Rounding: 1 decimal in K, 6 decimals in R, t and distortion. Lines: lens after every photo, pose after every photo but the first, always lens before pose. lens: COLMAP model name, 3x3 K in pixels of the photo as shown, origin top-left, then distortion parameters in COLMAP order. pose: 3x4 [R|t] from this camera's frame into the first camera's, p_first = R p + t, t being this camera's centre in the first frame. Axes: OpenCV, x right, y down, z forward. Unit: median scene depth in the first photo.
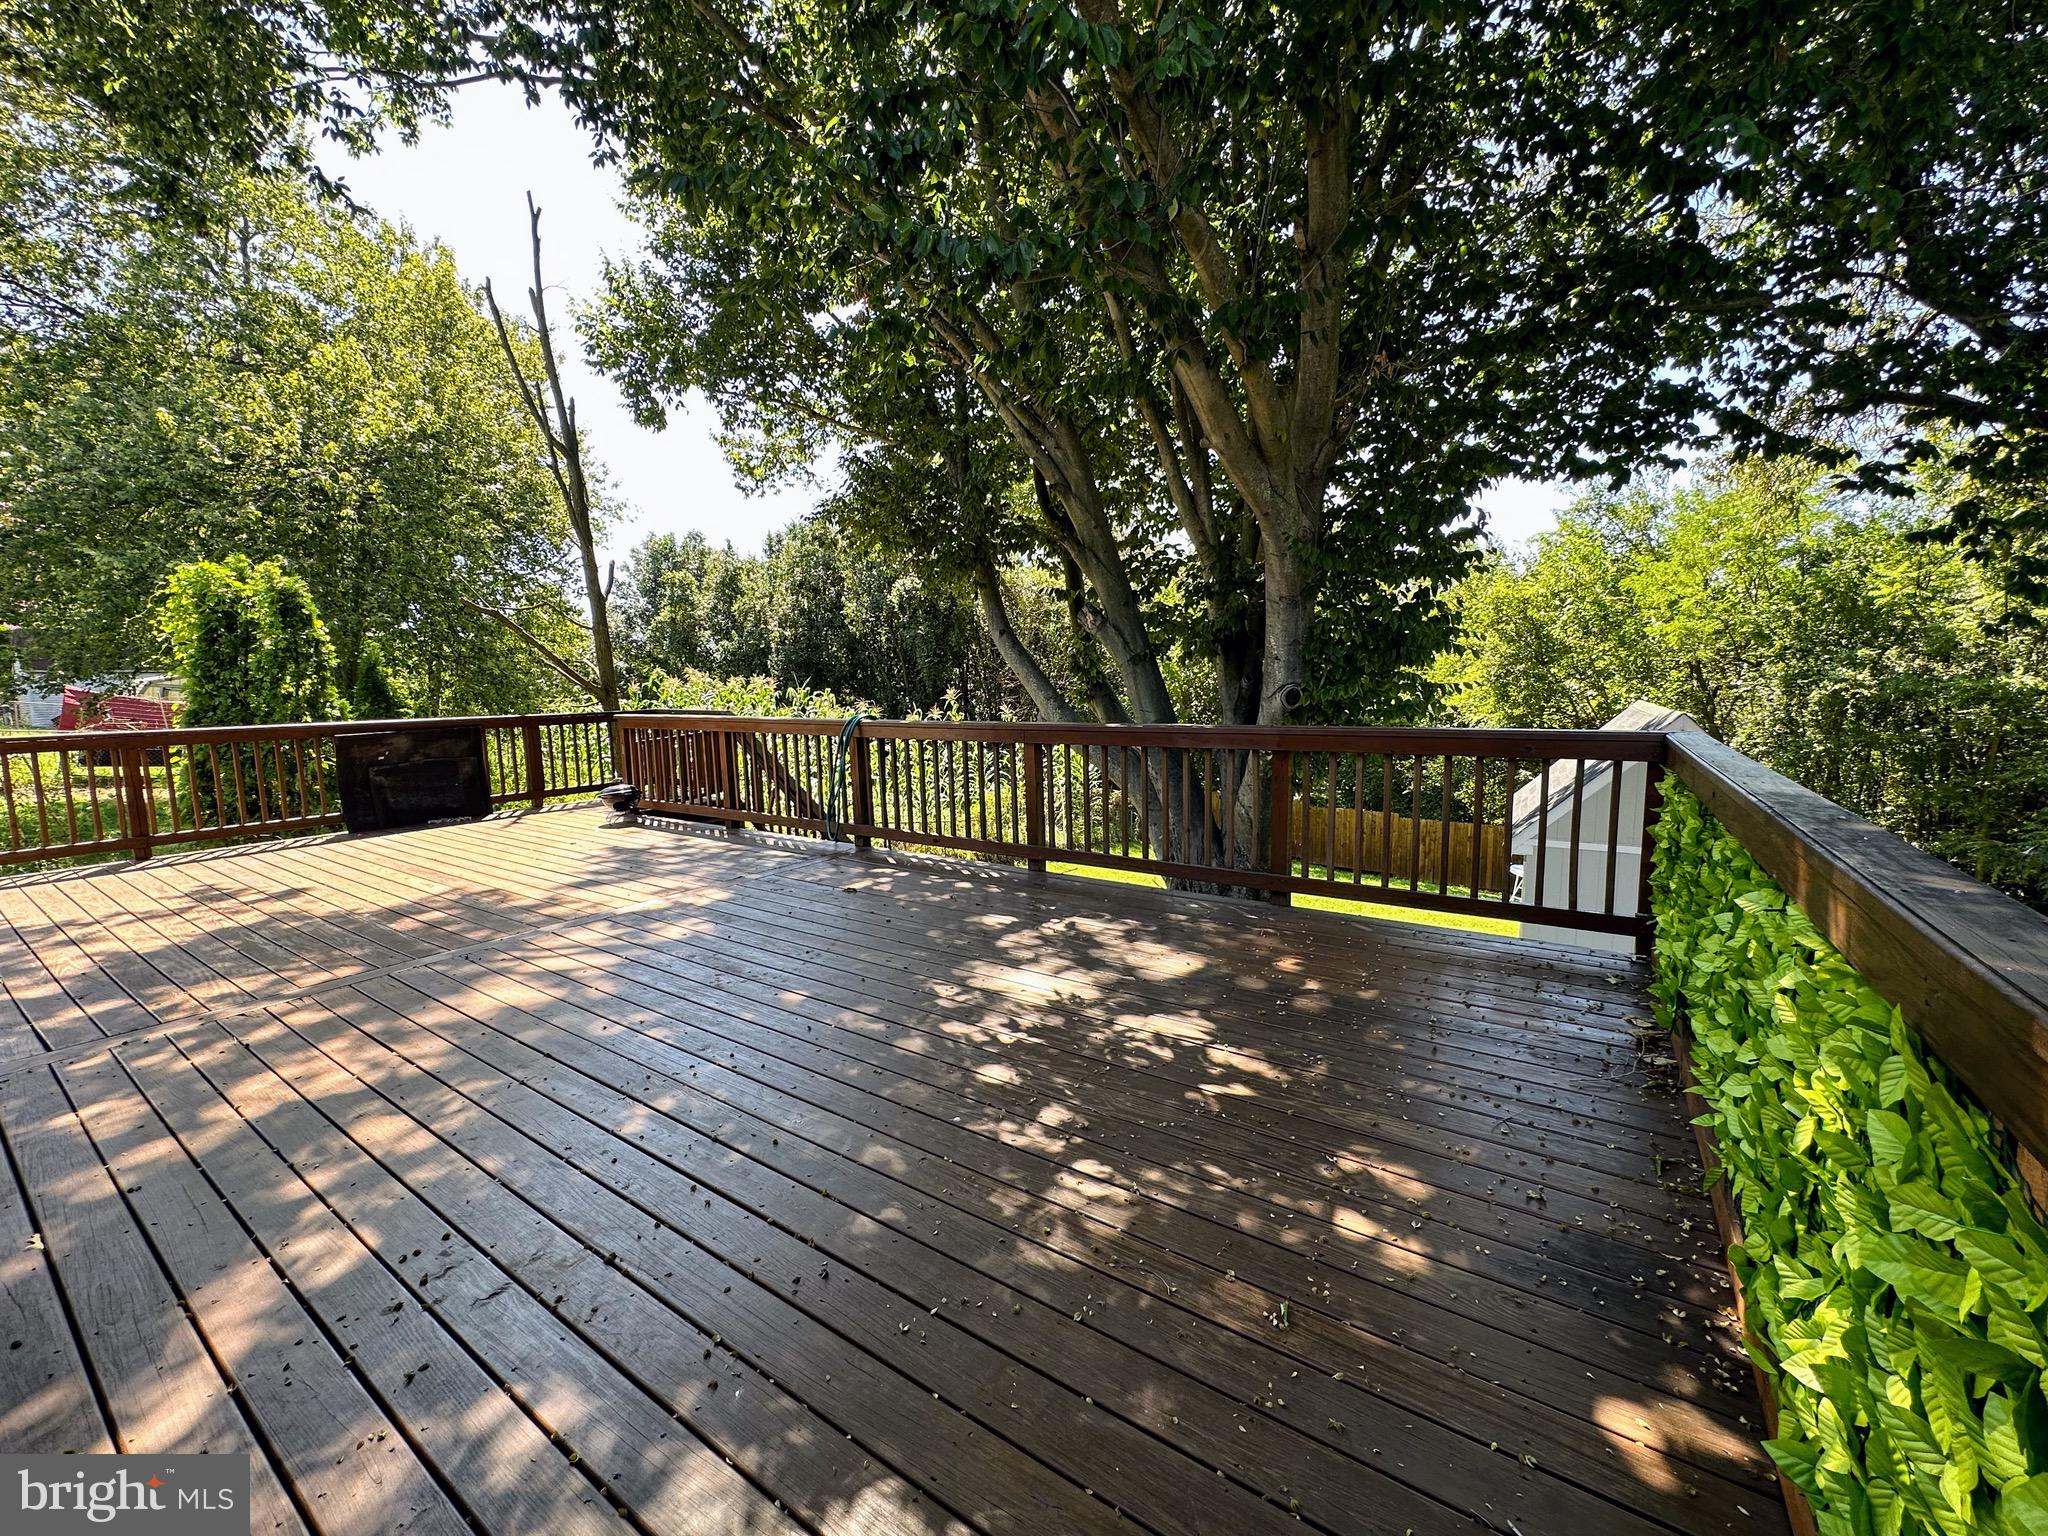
lens RADIAL K [[813.2, 0, 1026.9], [0, 813.2, 768.7], [0, 0, 1]] dist [-0.005912, 0.001586]
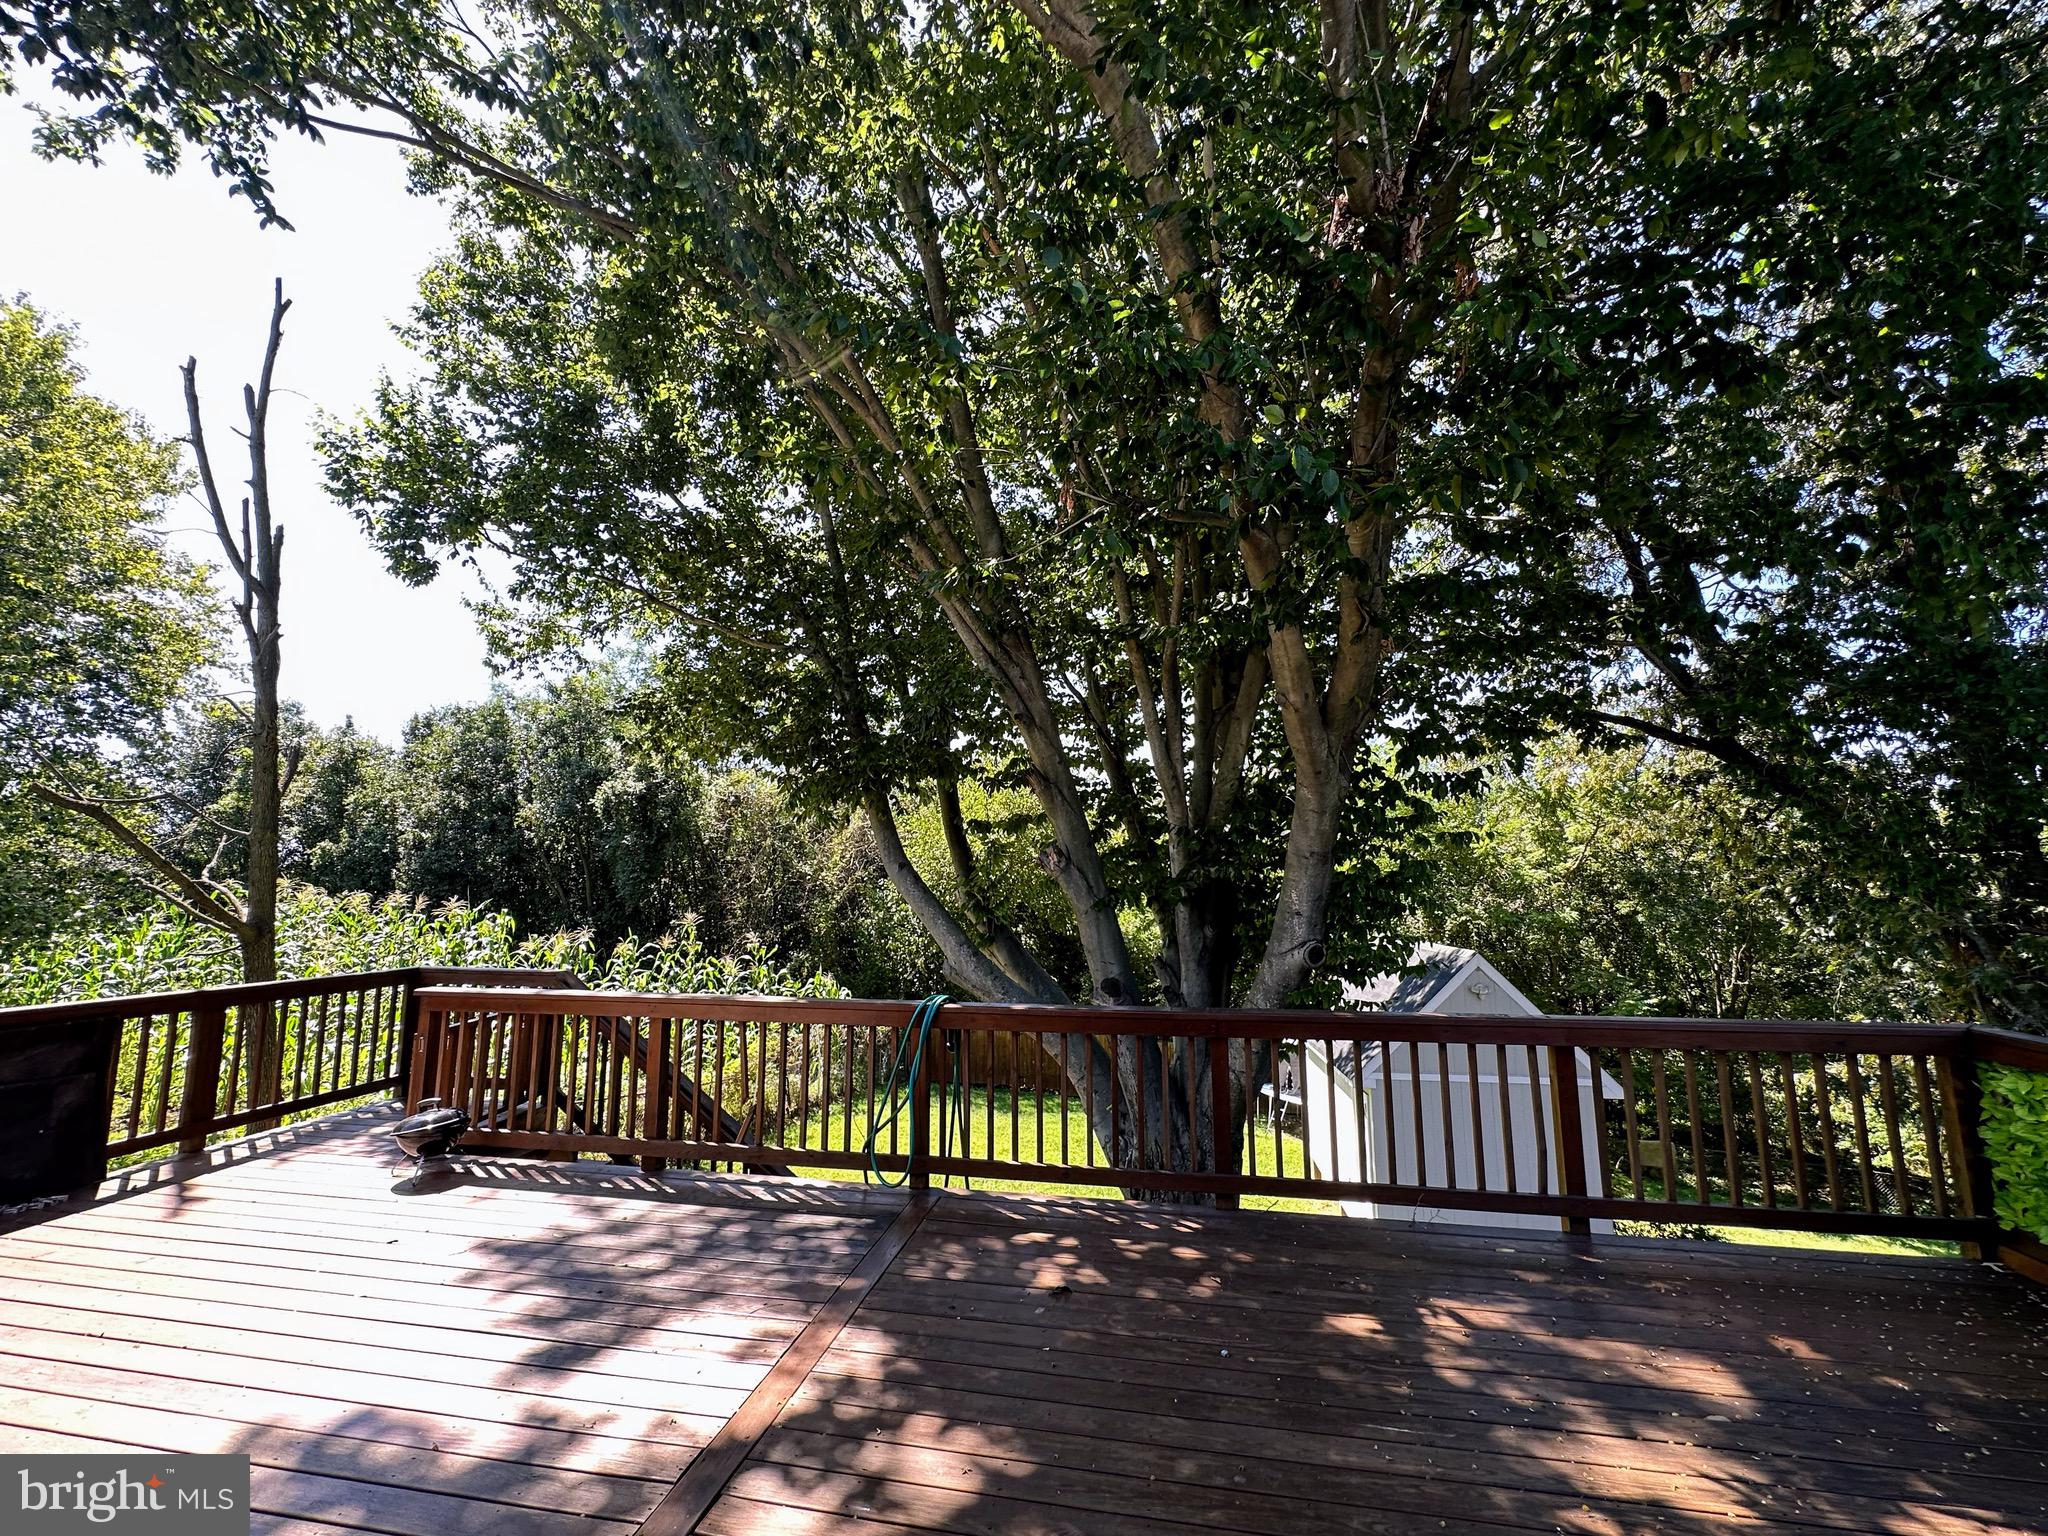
lens RADIAL K [[813.2, 0, 1019.9], [0, 813.2, 769.3], [0, 0, 1]] dist [-0.005912, 0.001586]
pose [[0.917466, 0.073795, 0.390910, -0.225806], [0.028728, 0.967788, -0.250122, -0.040961], [-0.396776, 0.240709, 0.885792, 0.139447]]
